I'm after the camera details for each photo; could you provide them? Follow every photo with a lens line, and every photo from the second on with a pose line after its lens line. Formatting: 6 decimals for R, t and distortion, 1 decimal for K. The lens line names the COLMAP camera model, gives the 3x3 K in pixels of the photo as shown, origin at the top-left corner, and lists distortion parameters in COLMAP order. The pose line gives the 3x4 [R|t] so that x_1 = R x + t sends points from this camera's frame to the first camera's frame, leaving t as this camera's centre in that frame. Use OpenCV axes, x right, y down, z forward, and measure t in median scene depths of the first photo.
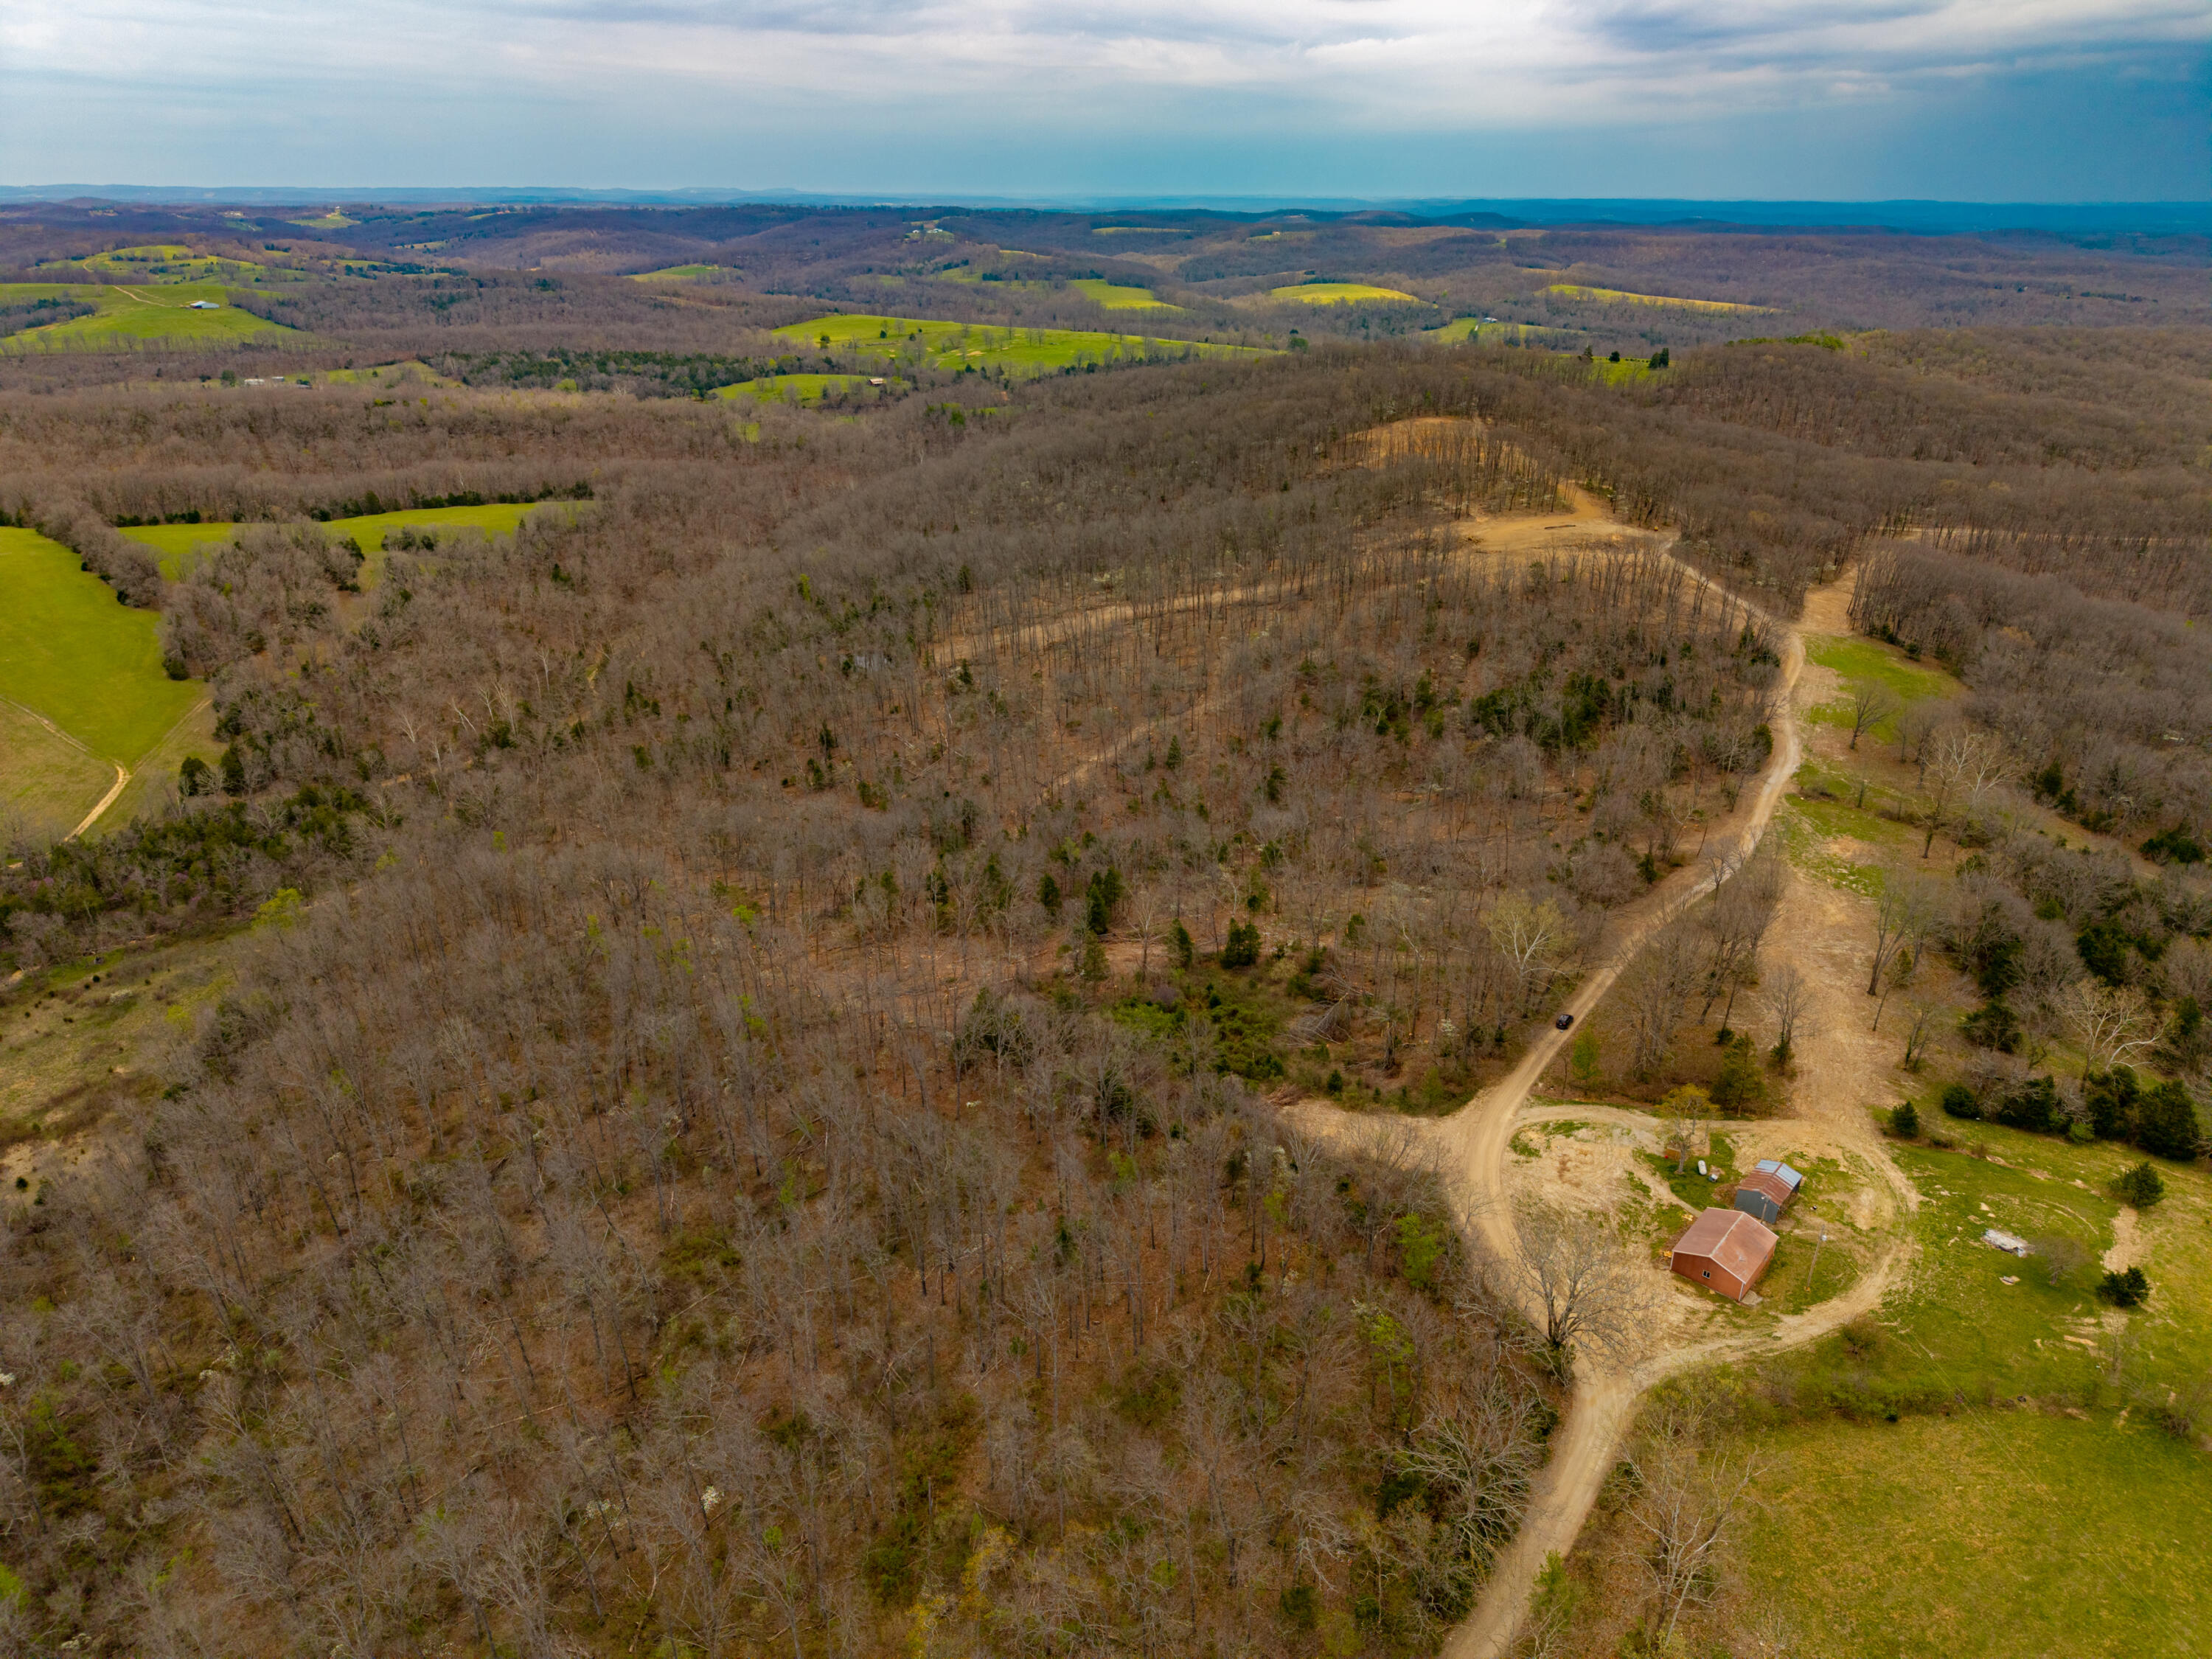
lens RADIAL K [[1511.6, 0, 1091.4], [0, 1511.6, 825.2], [0, 0, 1]] dist [0.000783, -0.004499]
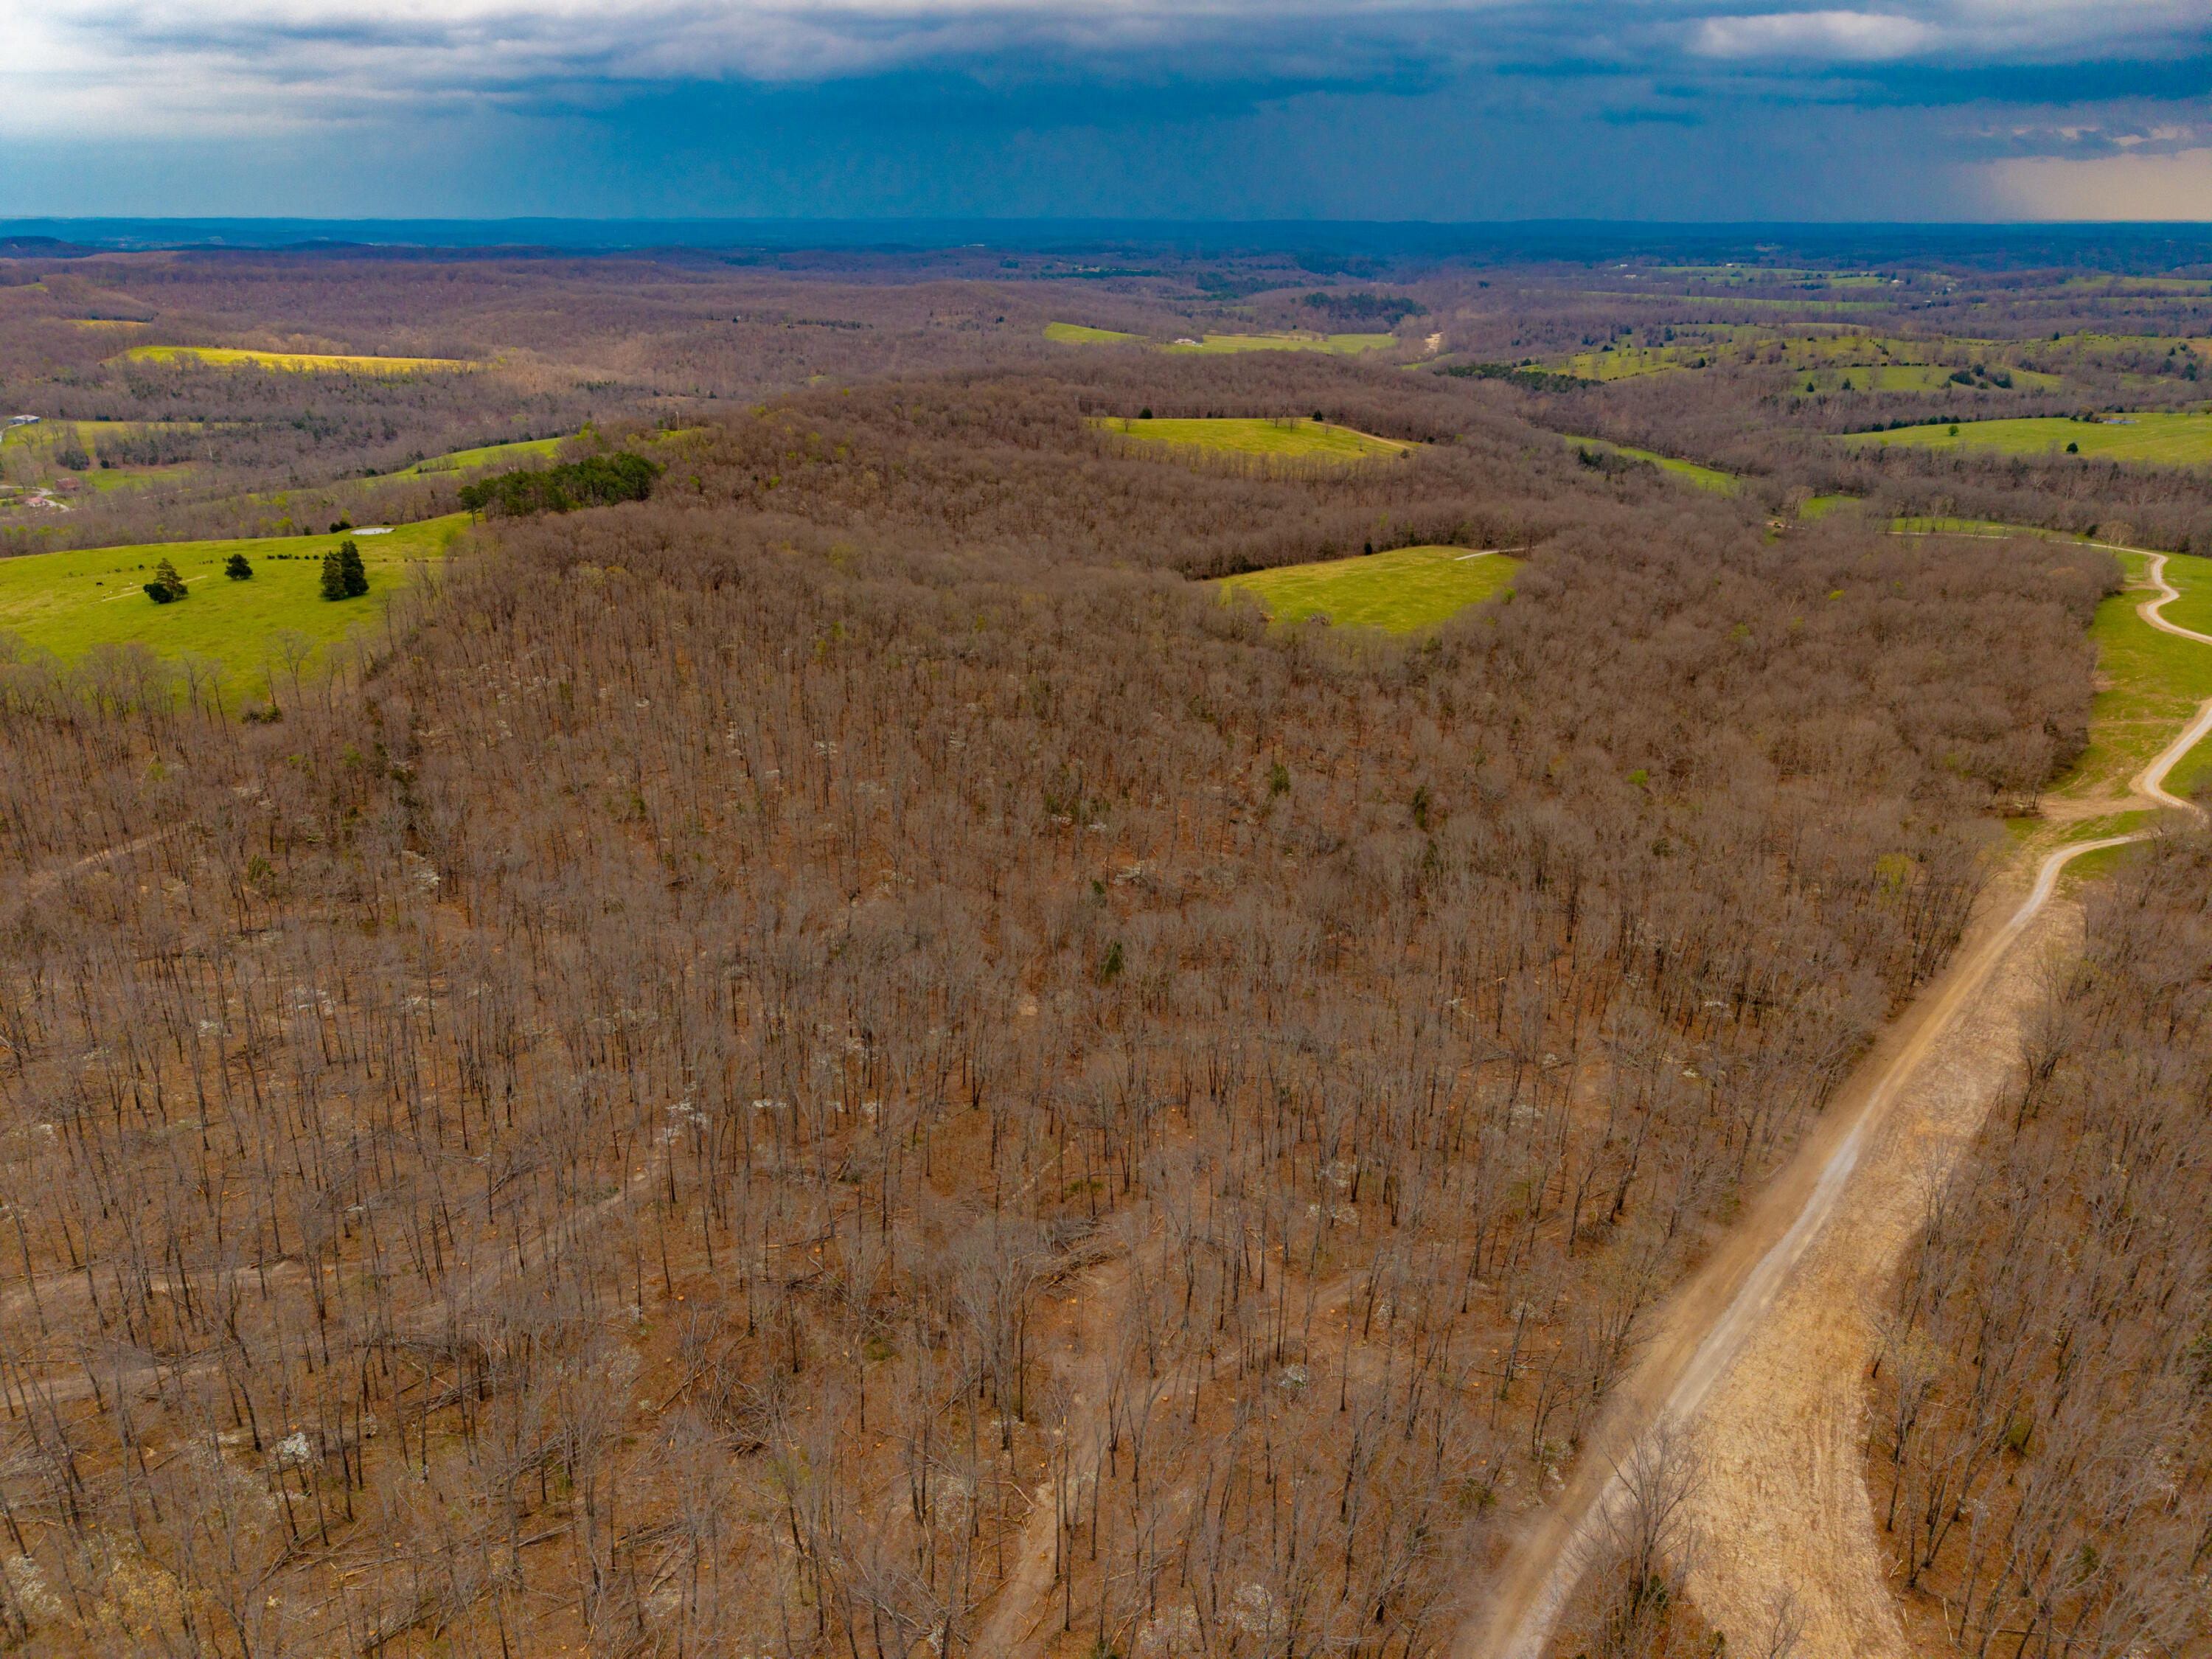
lens RADIAL K [[1511.6, 0, 1097.5], [0, 1511.6, 829.3], [0, 0, 1]] dist [0.000783, -0.004499]
pose [[0.695220, -0.273811, 0.664603, 0.171455], [0.279538, 0.954812, 0.100959, -0.176213], [-0.662215, 0.115593, 0.740344, 0.425951]]
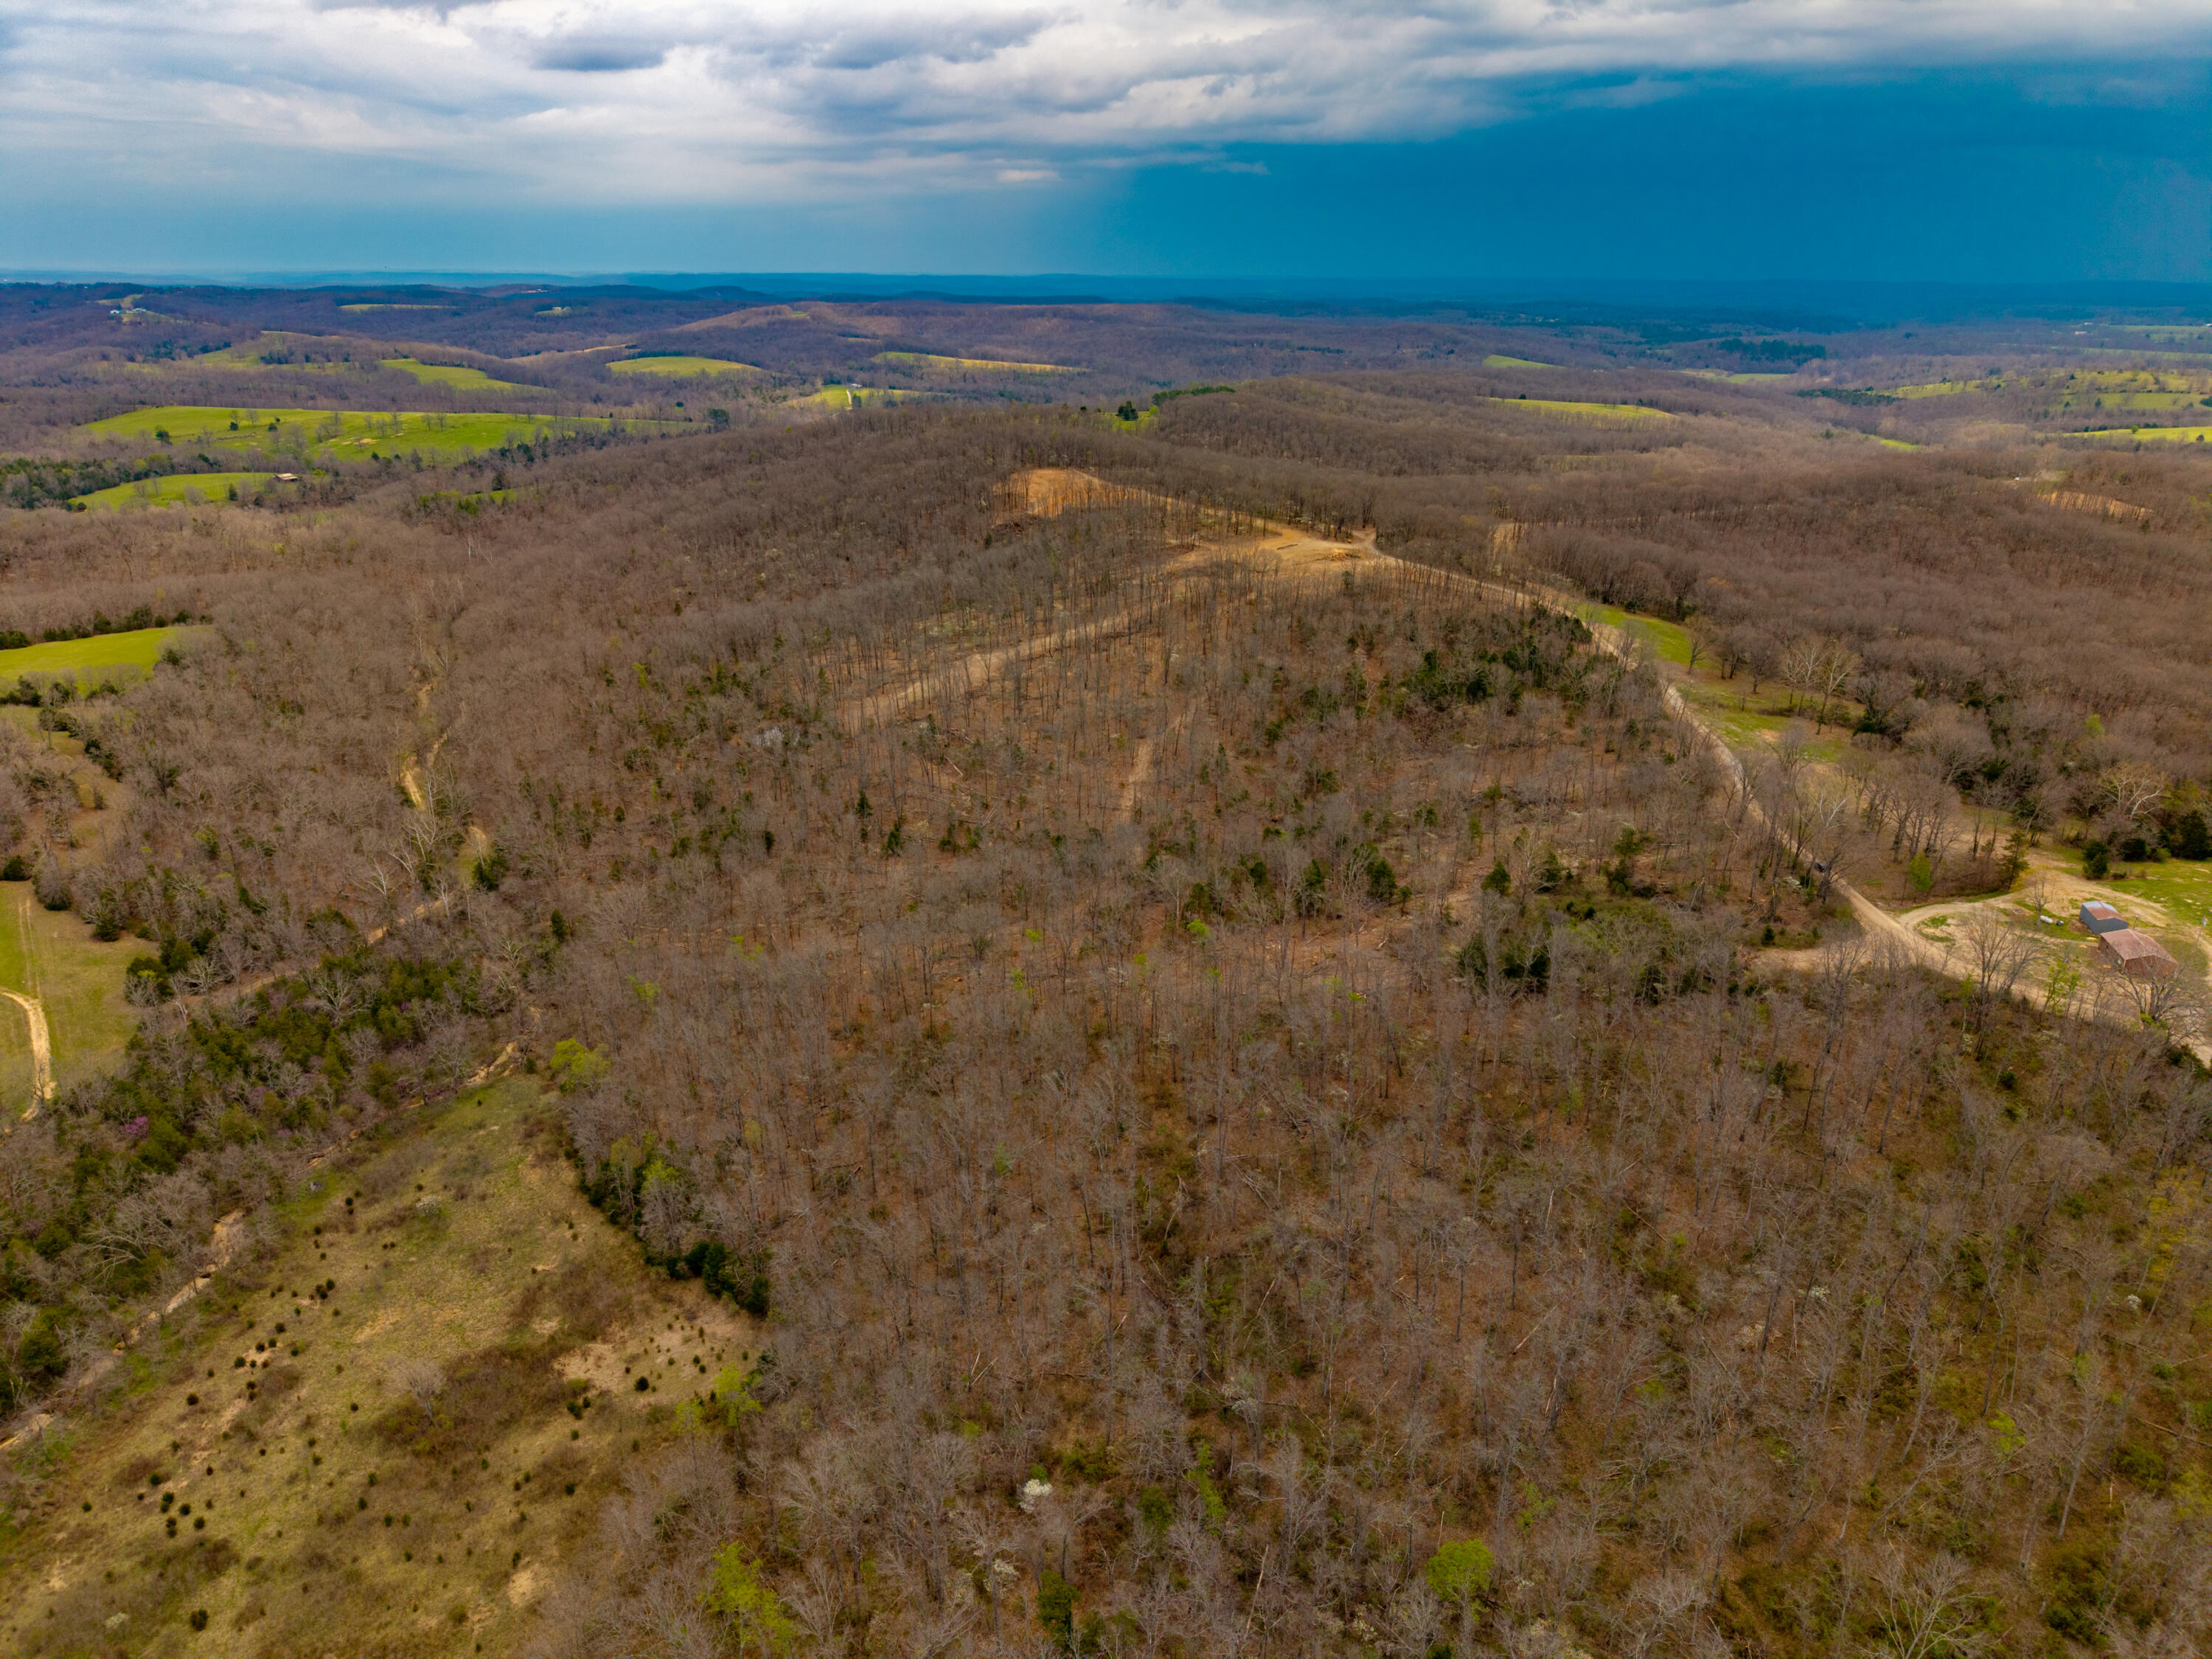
lens RADIAL K [[1511.6, 0, 1117.9], [0, 1511.6, 829.3], [0, 0, 1]] dist [0.000783, -0.004499]
pose [[0.871160, -0.170468, 0.460457, -0.170230], [0.188760, 0.982002, 0.006428, -0.006492], [-0.453266, 0.081316, 0.887659, 0.015725]]
